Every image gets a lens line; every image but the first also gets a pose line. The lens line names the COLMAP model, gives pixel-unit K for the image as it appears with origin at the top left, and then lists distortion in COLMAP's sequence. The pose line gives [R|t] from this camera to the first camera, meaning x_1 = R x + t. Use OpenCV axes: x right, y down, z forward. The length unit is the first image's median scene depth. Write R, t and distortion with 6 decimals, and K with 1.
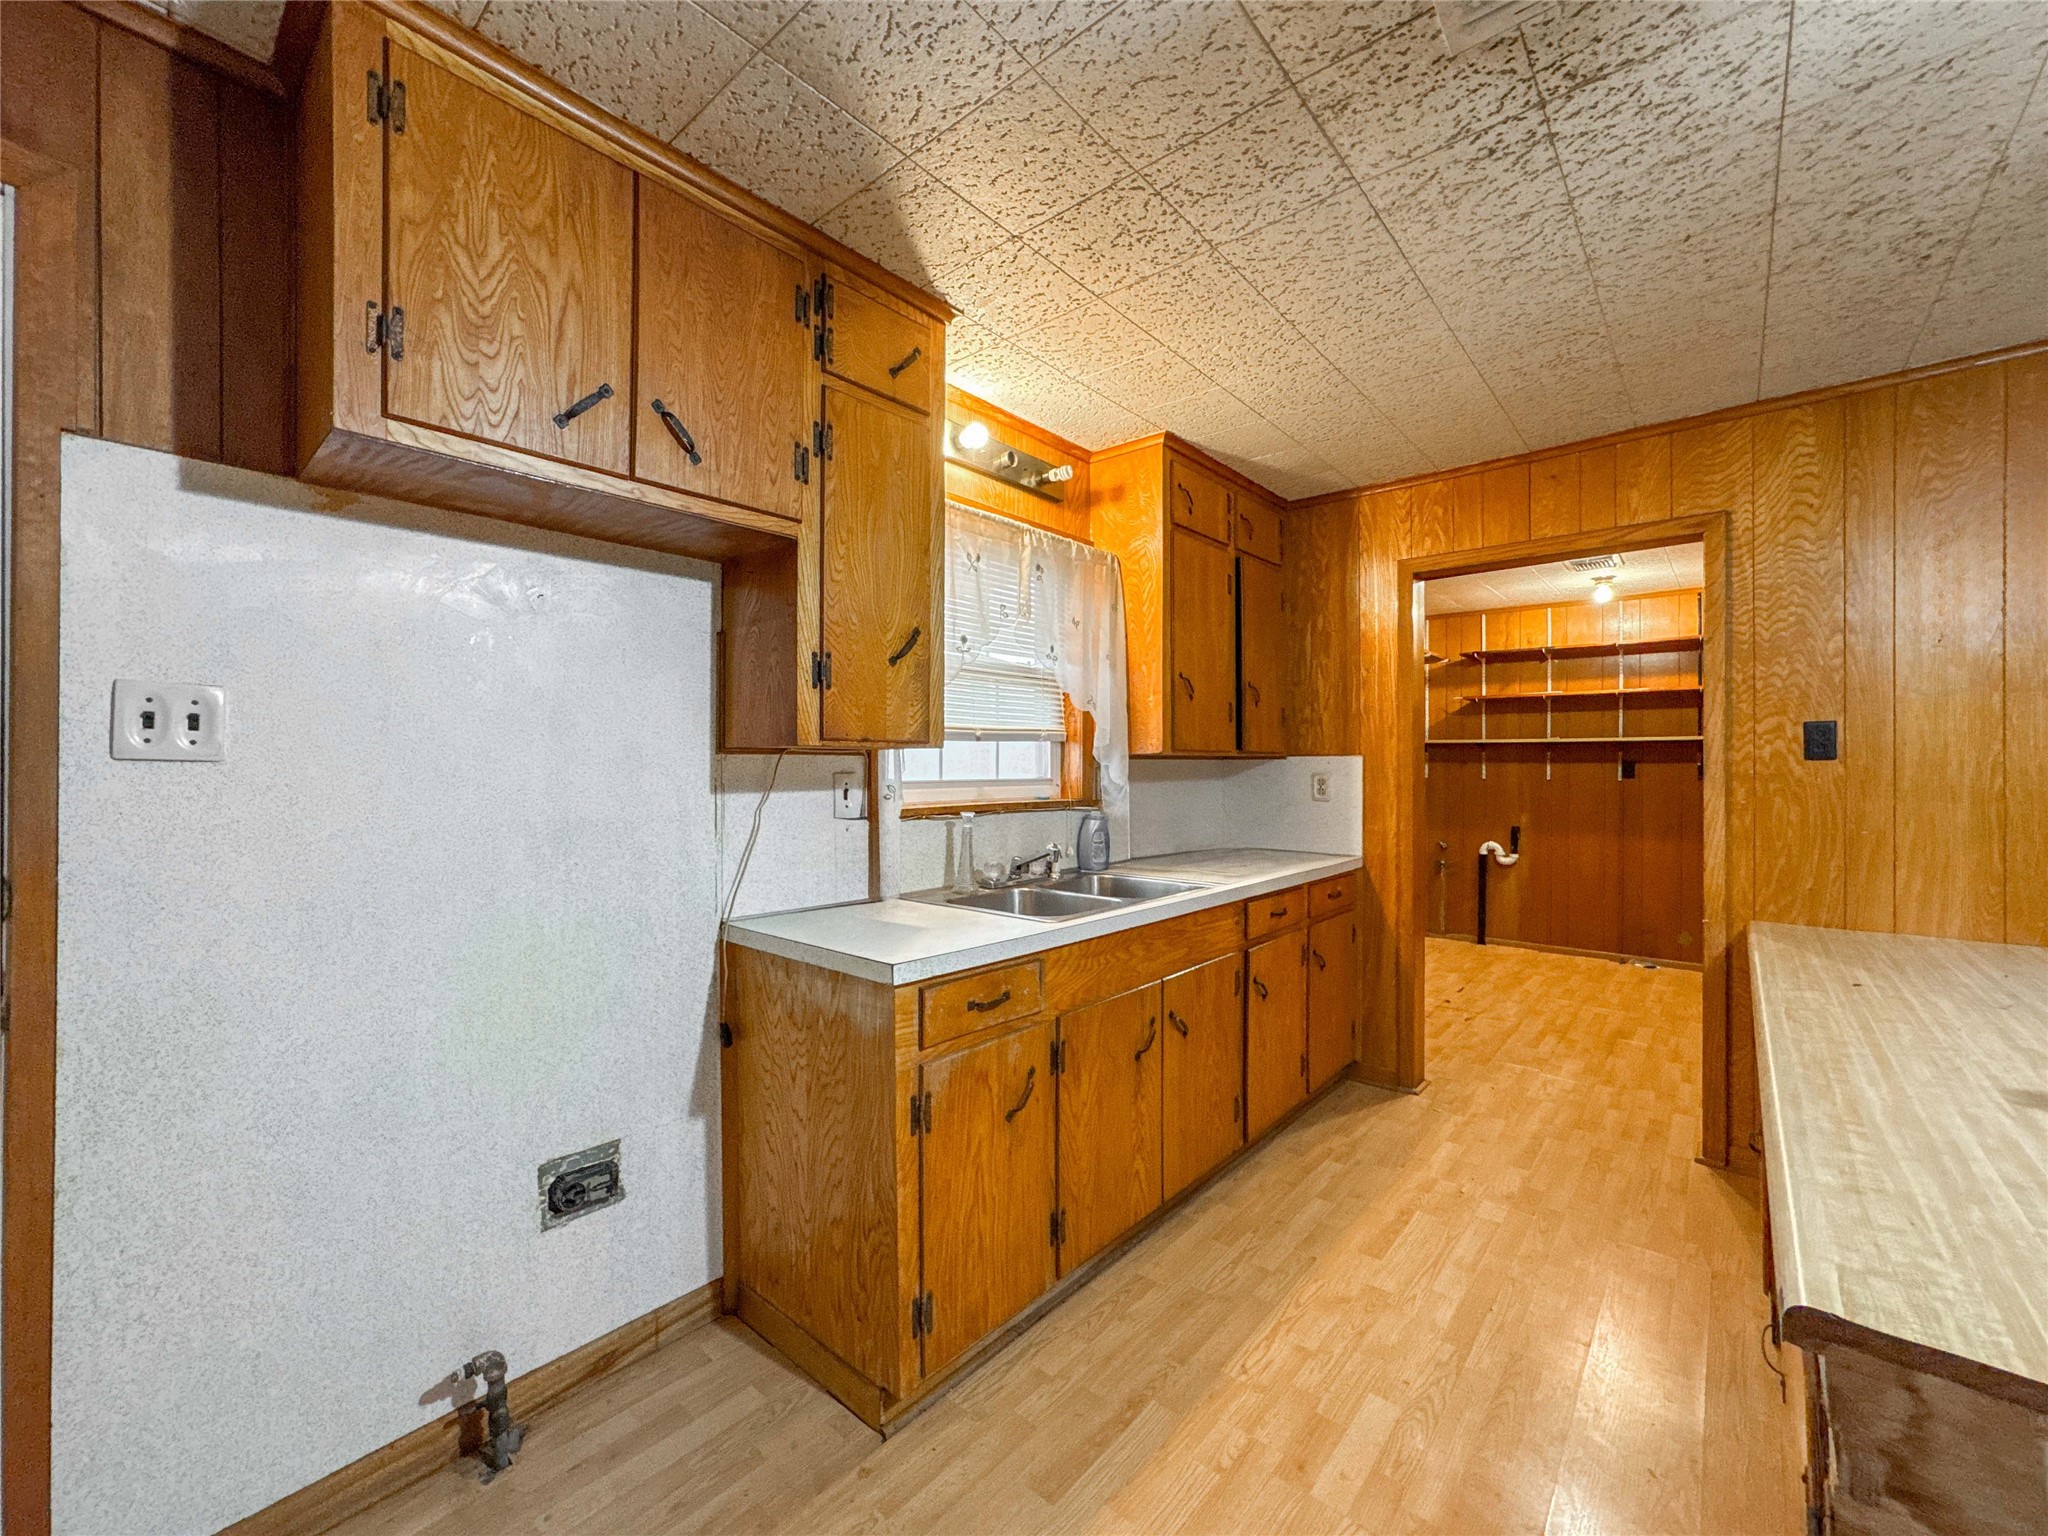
lens RADIAL K [[839.8, 0, 1026.4], [0, 839.8, 765.7], [0, 0, 1]] dist [-0.030637, 0.011213]
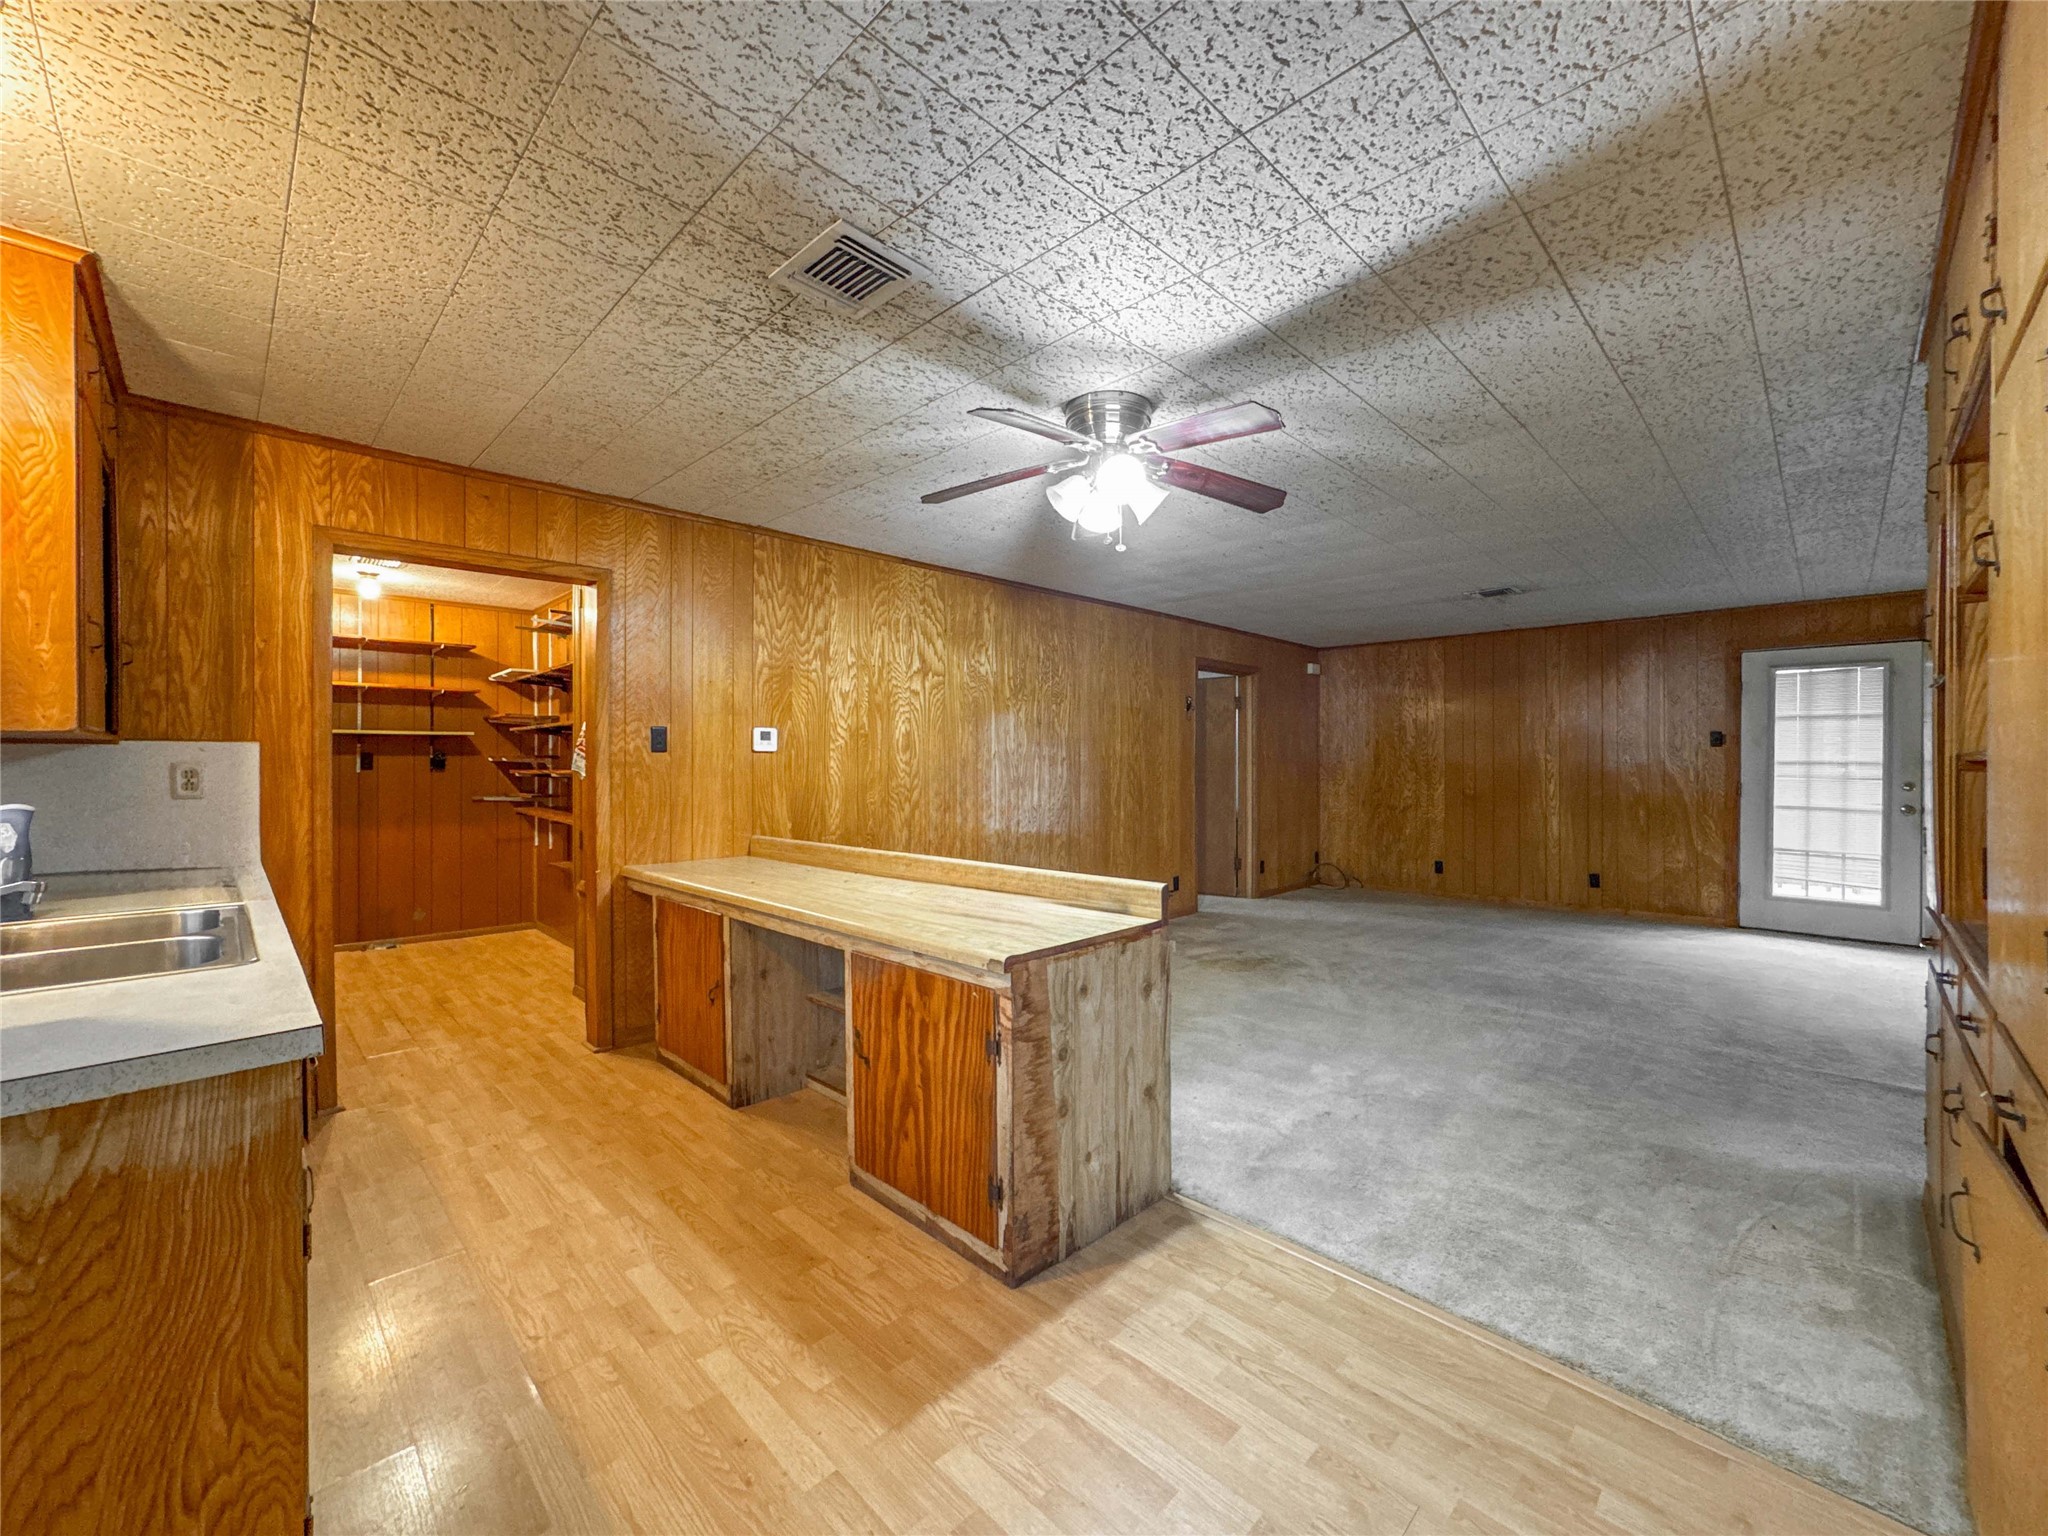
lens RADIAL K [[839.8, 0, 1042.1], [0, 839.8, 765.8], [0, 0, 1]] dist [-0.030637, 0.011213]
pose [[0.039241, -0.004056, 0.999222, -0.489638], [-0.000359, 0.999992, 0.004073, 0.010340], [-0.999230, -0.000519, 0.039239, 0.221565]]
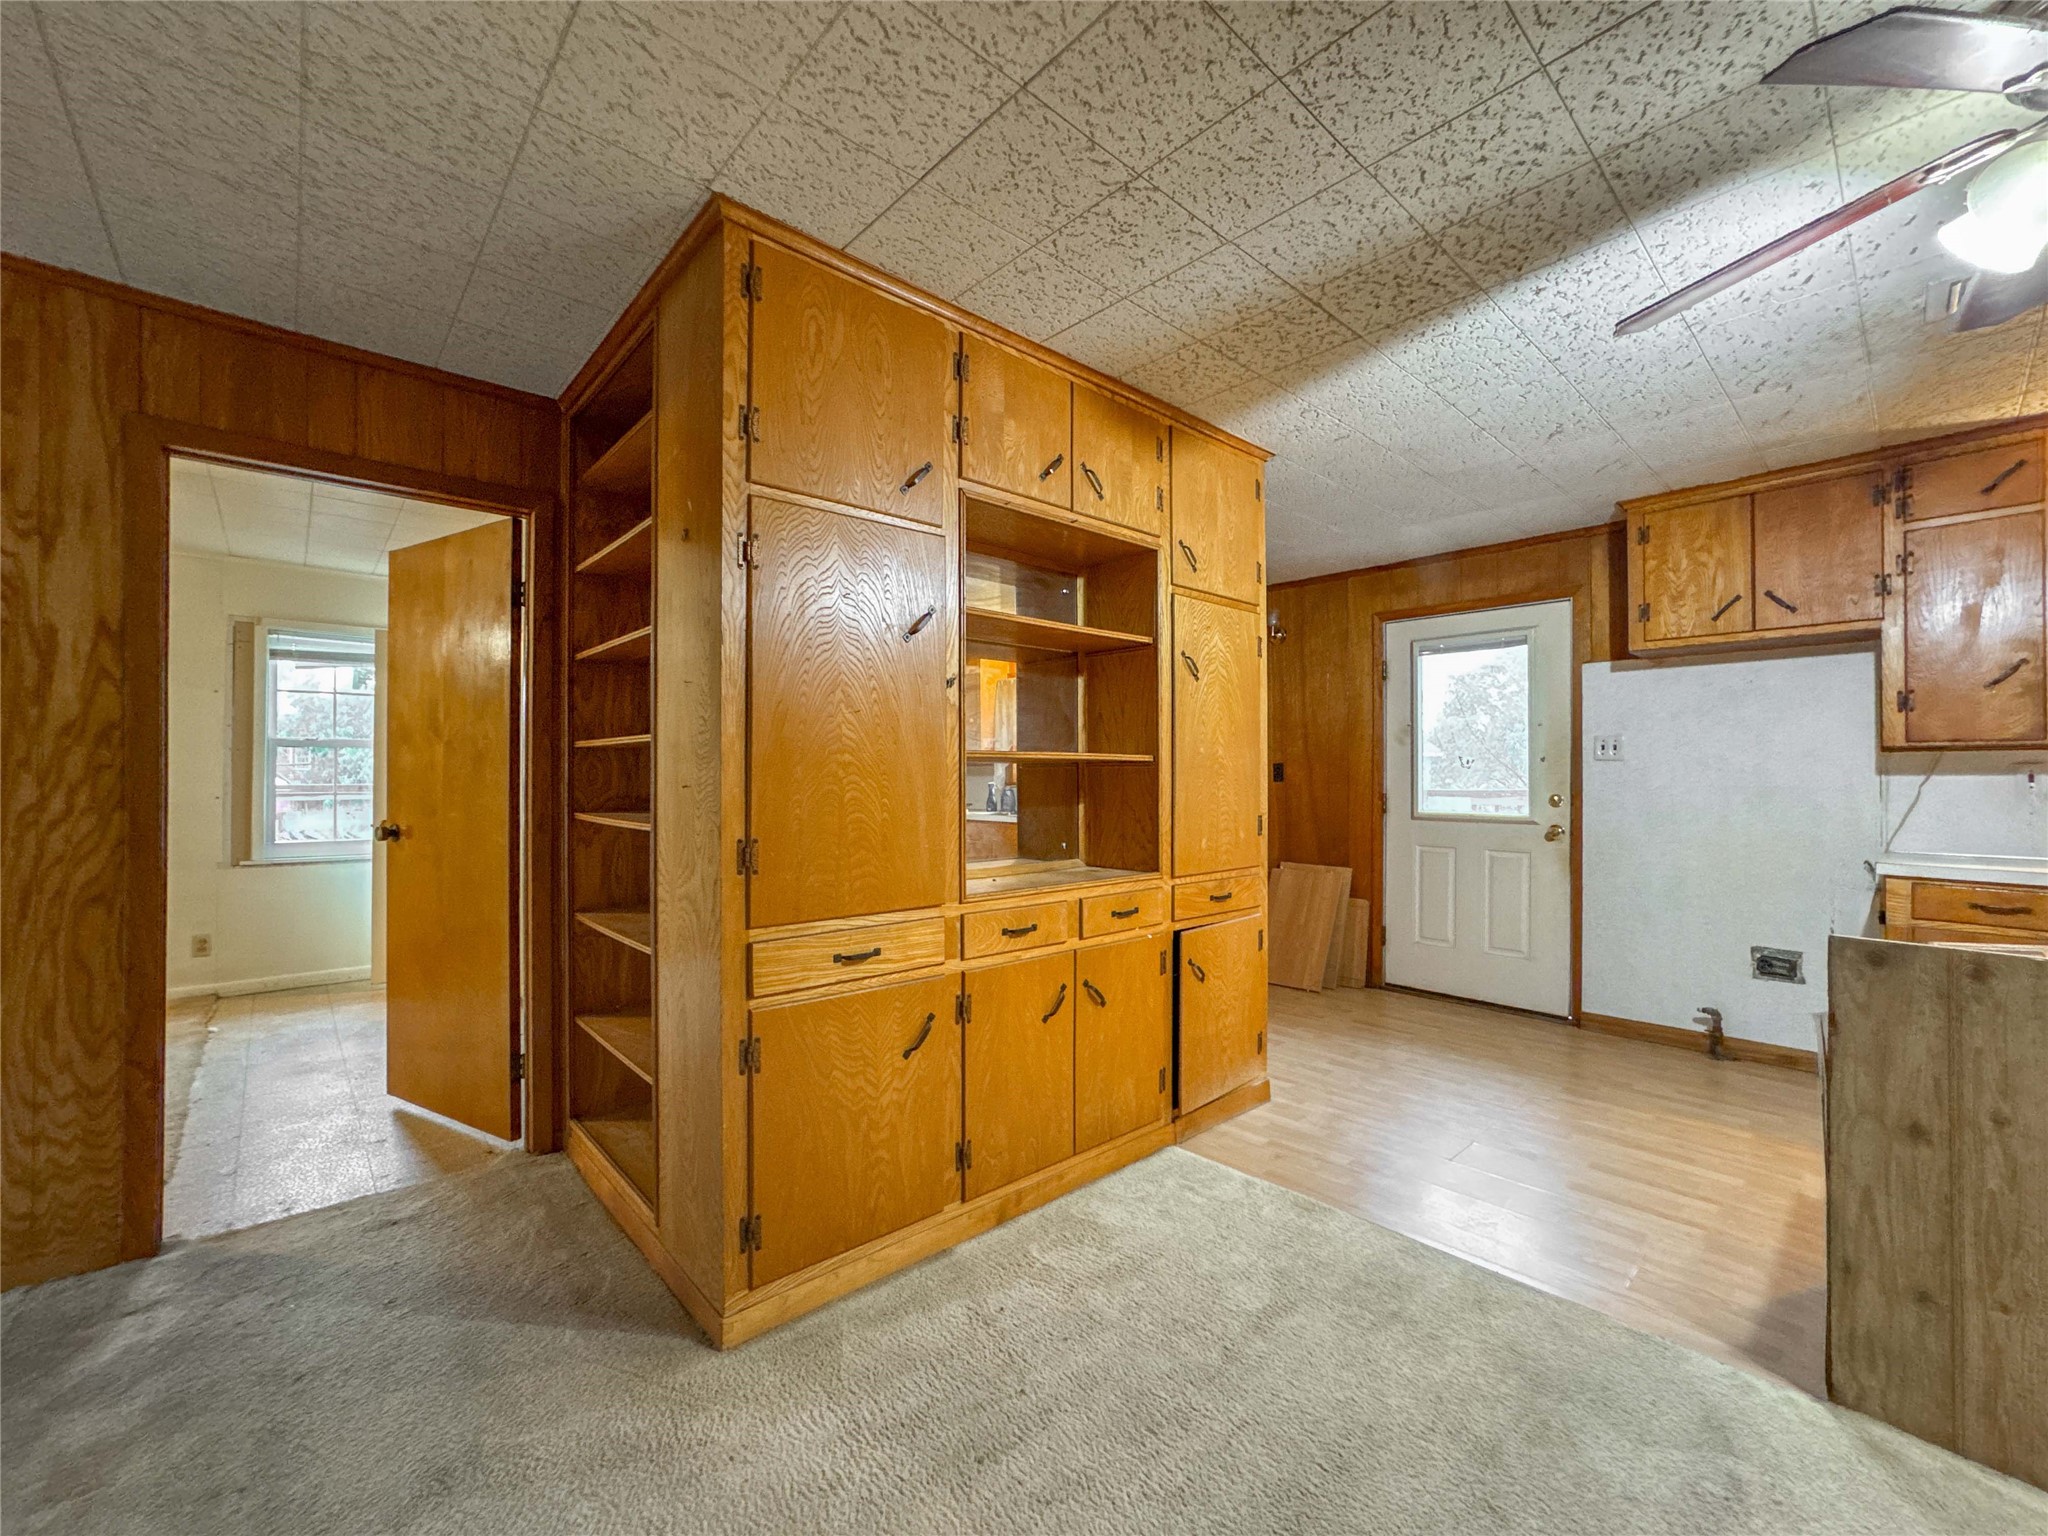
lens RADIAL K [[839.8, 0, 1016.2], [0, 839.8, 768.3], [0, 0, 1]] dist [-0.030637, 0.011213]
pose [[-0.120656, -0.012091, -0.992621, 1.049848], [-0.001456, 0.999927, -0.012003, 0.029144], [0.992693, -0.000003, -0.120664, -0.376538]]
